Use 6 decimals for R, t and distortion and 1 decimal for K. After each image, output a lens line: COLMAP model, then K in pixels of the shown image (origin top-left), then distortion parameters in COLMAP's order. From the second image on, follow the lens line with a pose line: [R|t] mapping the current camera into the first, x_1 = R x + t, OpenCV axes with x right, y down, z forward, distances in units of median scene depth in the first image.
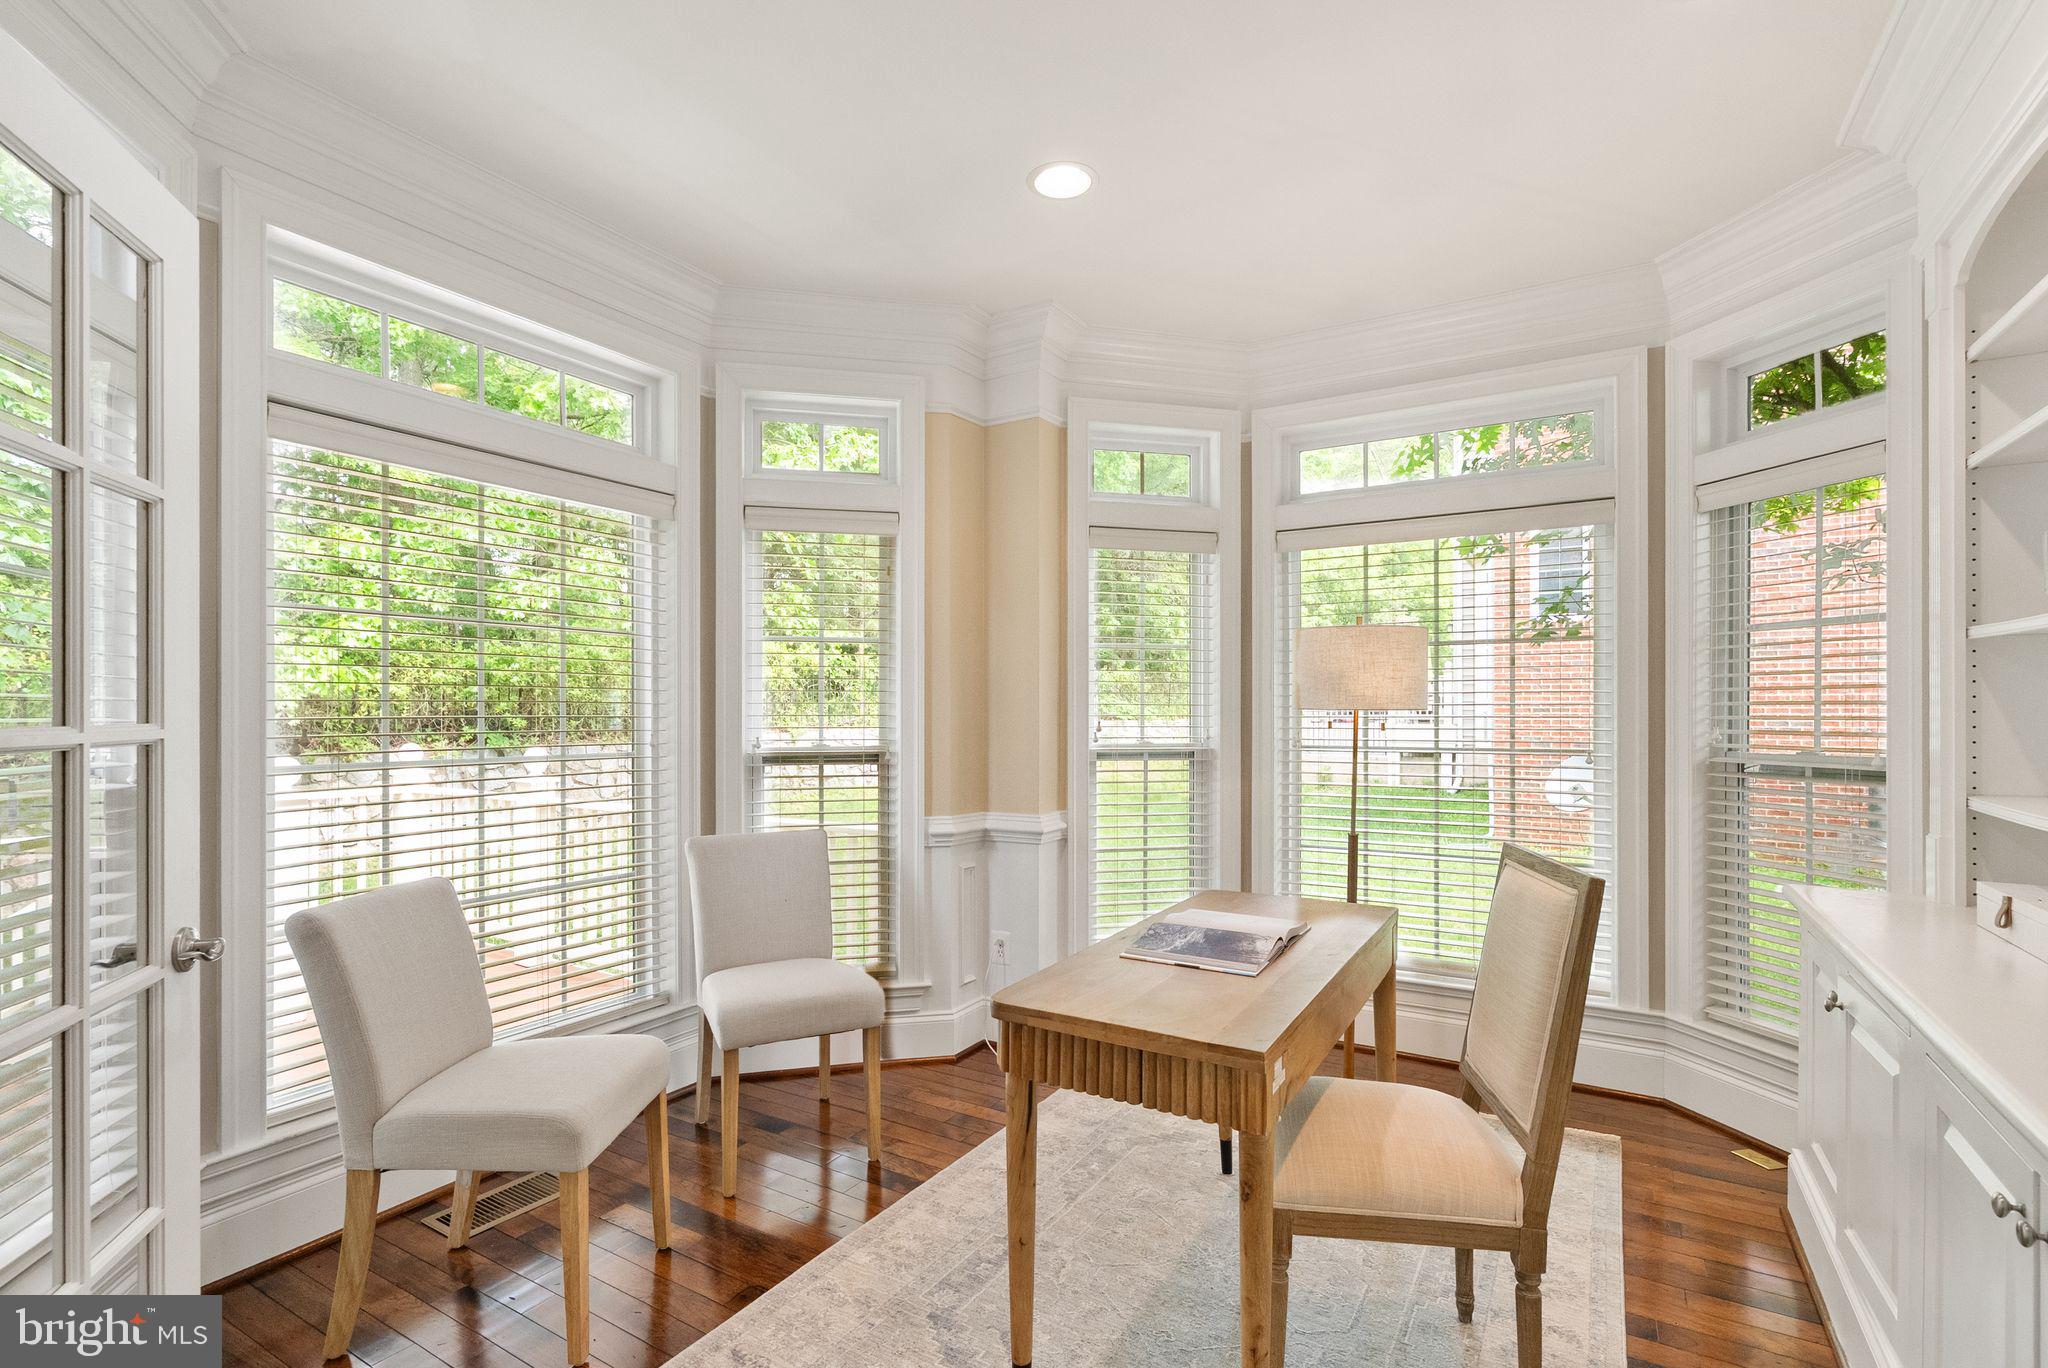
lens RADIAL K [[957.5, 0, 1011.7], [0, 957.5, 721.9], [0, 0, 1]] dist [-0.005135, -0.000493]
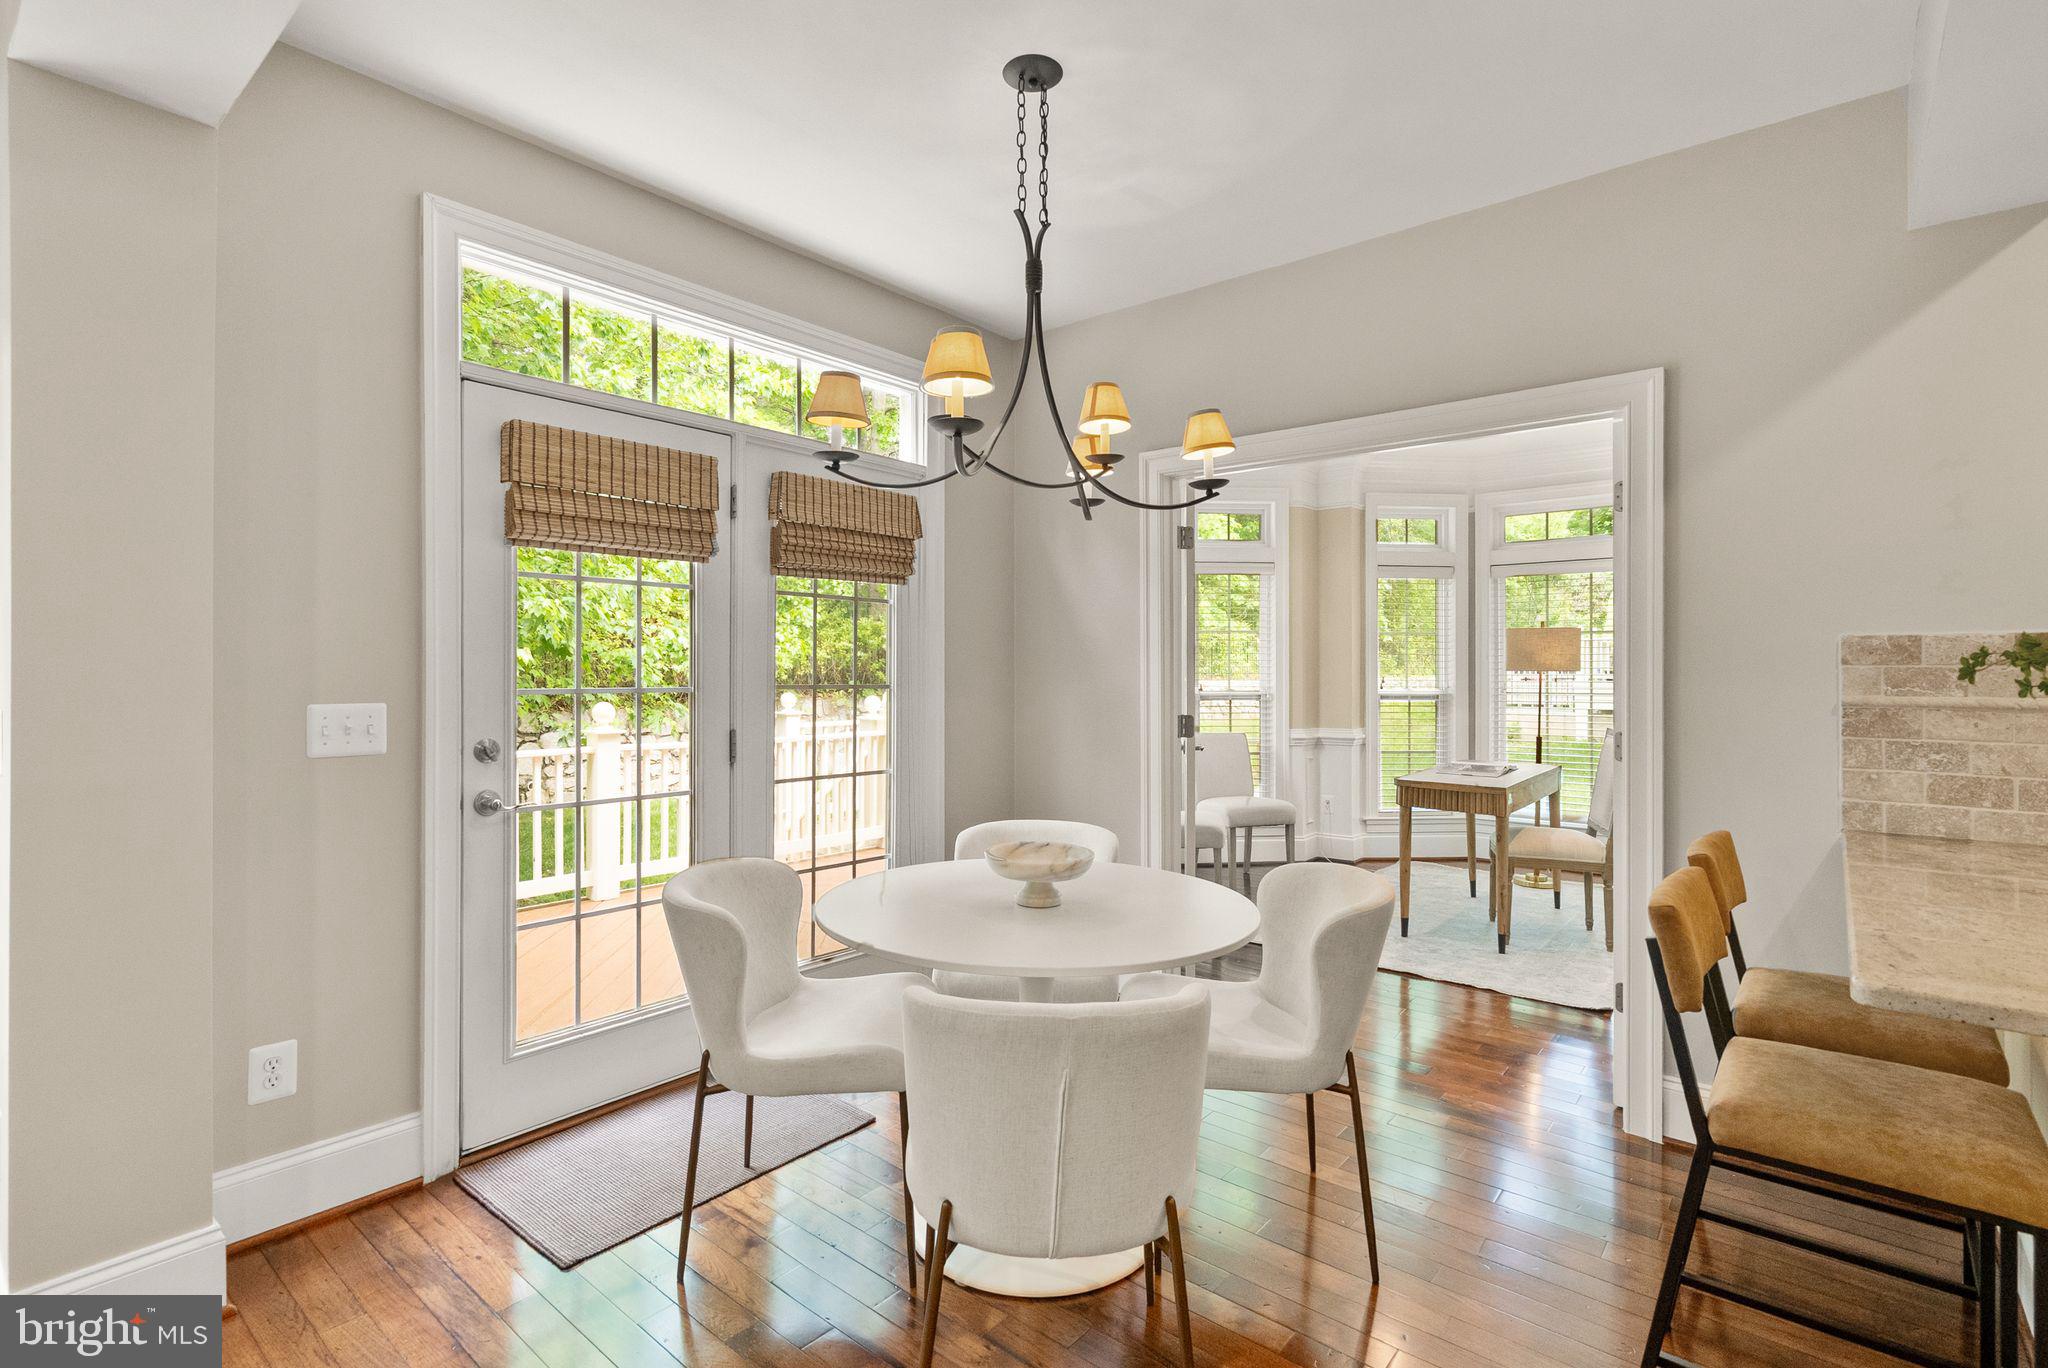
lens RADIAL K [[957.5, 0, 1023.7], [0, 957.5, 669.6], [0, 0, 1]] dist [-0.005135, -0.000493]
pose [[0.988179, 0.002475, -0.153282, -0.285935], [-0.003961, 0.999948, -0.009392, 0.004407], [0.153251, 0.009888, 0.988138, -0.813055]]
